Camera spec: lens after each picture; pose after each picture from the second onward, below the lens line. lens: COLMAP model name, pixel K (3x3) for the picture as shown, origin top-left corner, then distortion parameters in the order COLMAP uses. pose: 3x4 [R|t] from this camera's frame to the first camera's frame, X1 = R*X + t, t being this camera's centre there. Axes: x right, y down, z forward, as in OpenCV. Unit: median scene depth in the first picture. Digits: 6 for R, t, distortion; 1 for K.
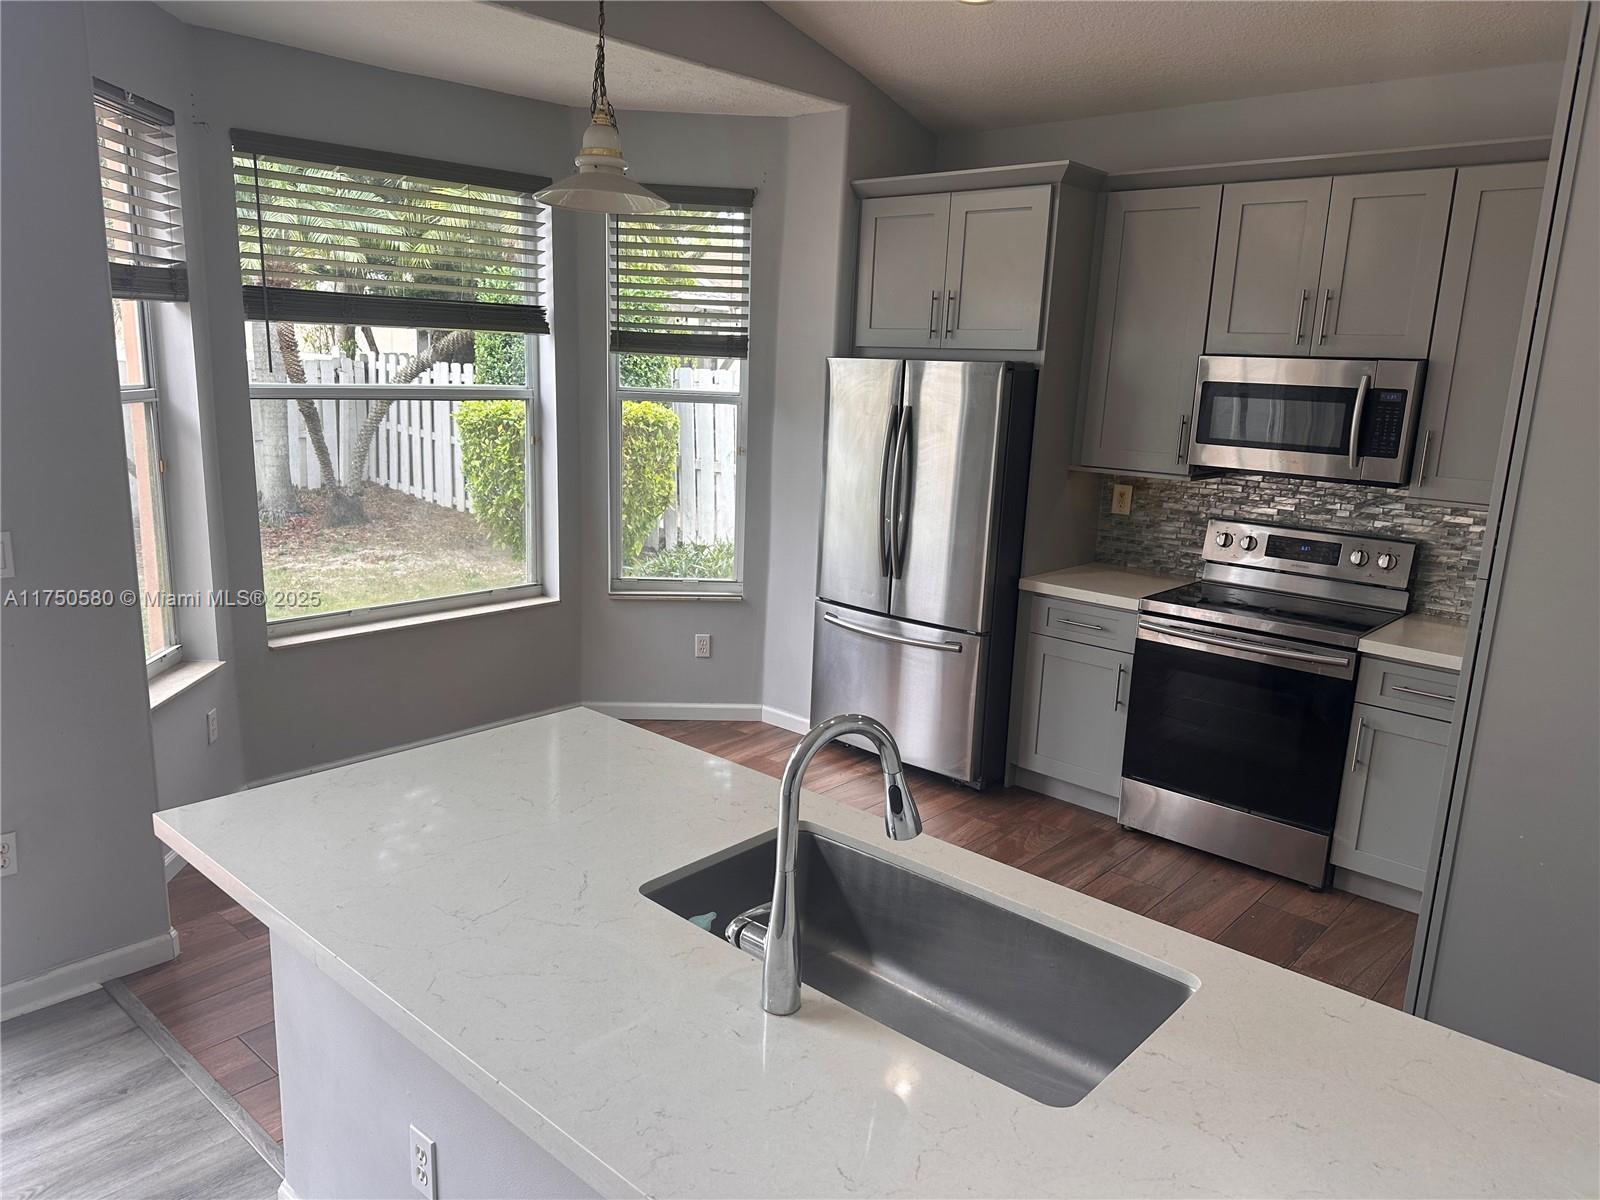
lens RADIAL K [[1123.2, 0, 777.8], [0, 1123.2, 605.0], [0, 0, 1]] dist [0.123649, -0.179393]
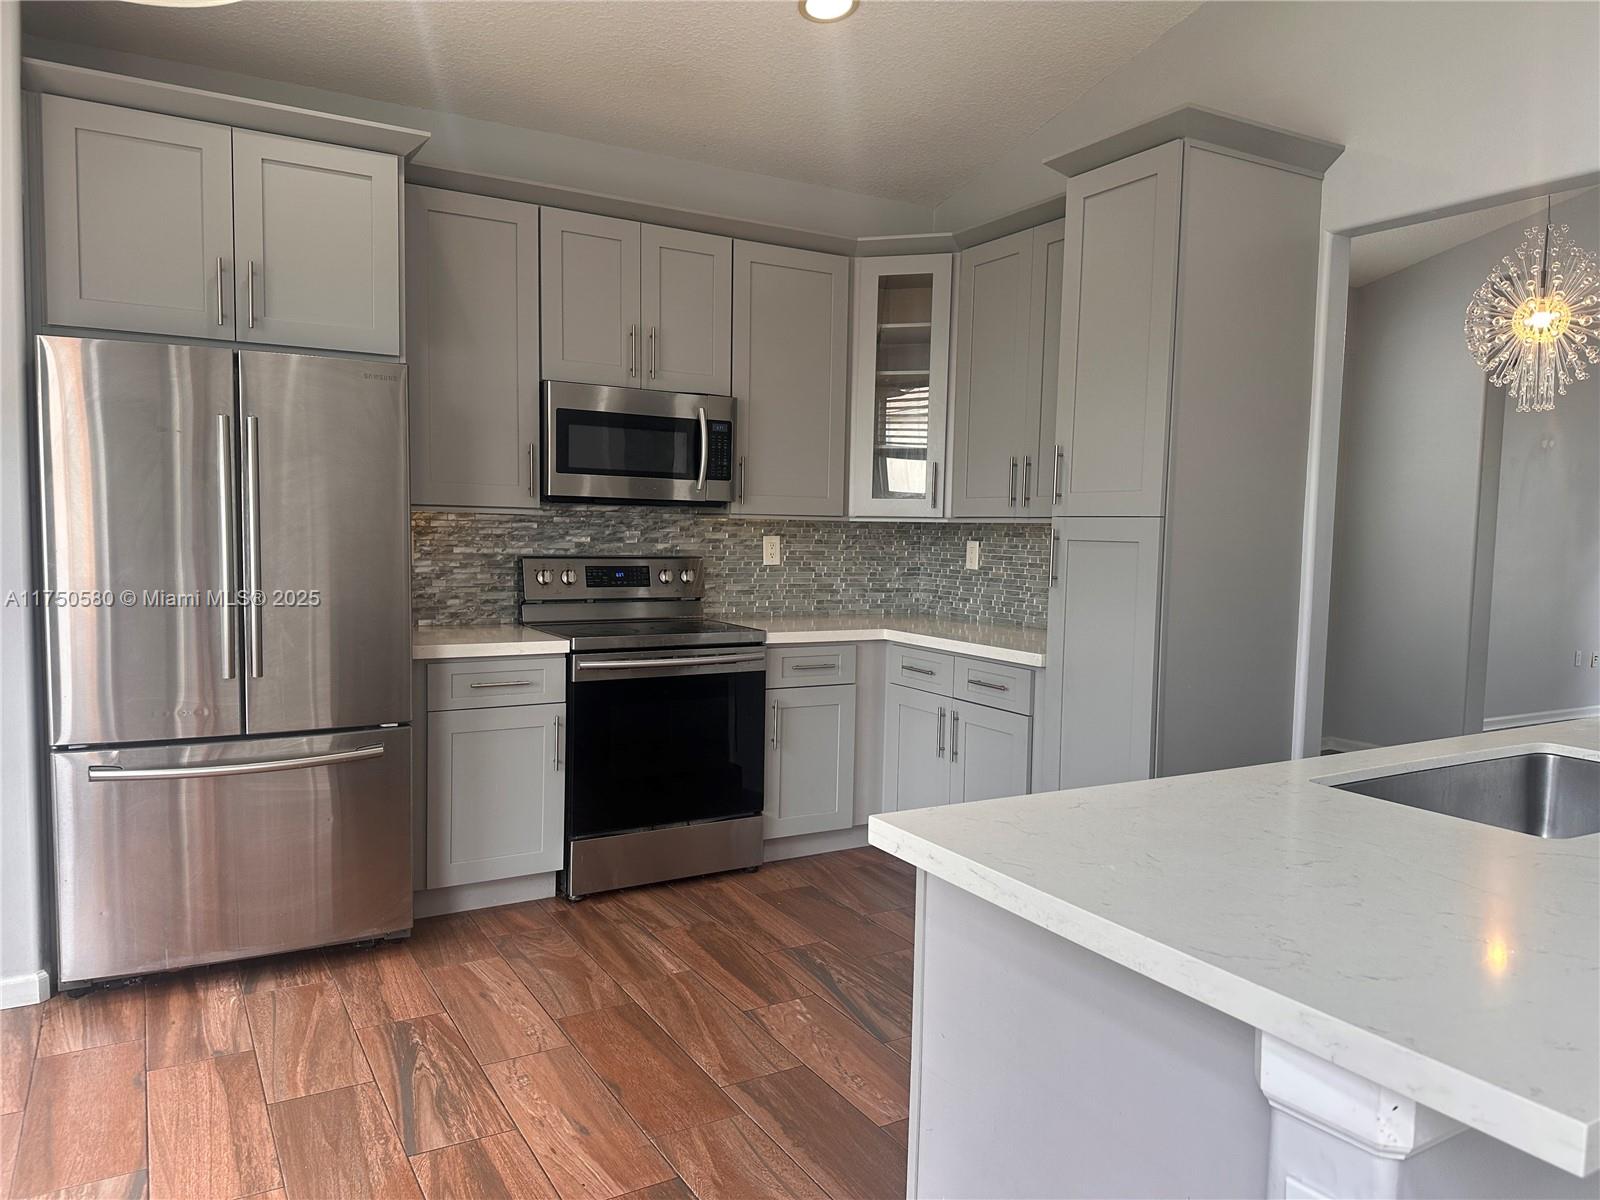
lens RADIAL K [[1123.2, 0, 777.8], [0, 1123.2, 605.0], [0, 0, 1]] dist [0.123649, -0.179393]
pose [[0.292473, -0.097958, 0.951243, -0.469492], [0.195788, 0.979801, 0.040701, -0.034879], [-0.936016, 0.174338, 0.305745, 0.539254]]
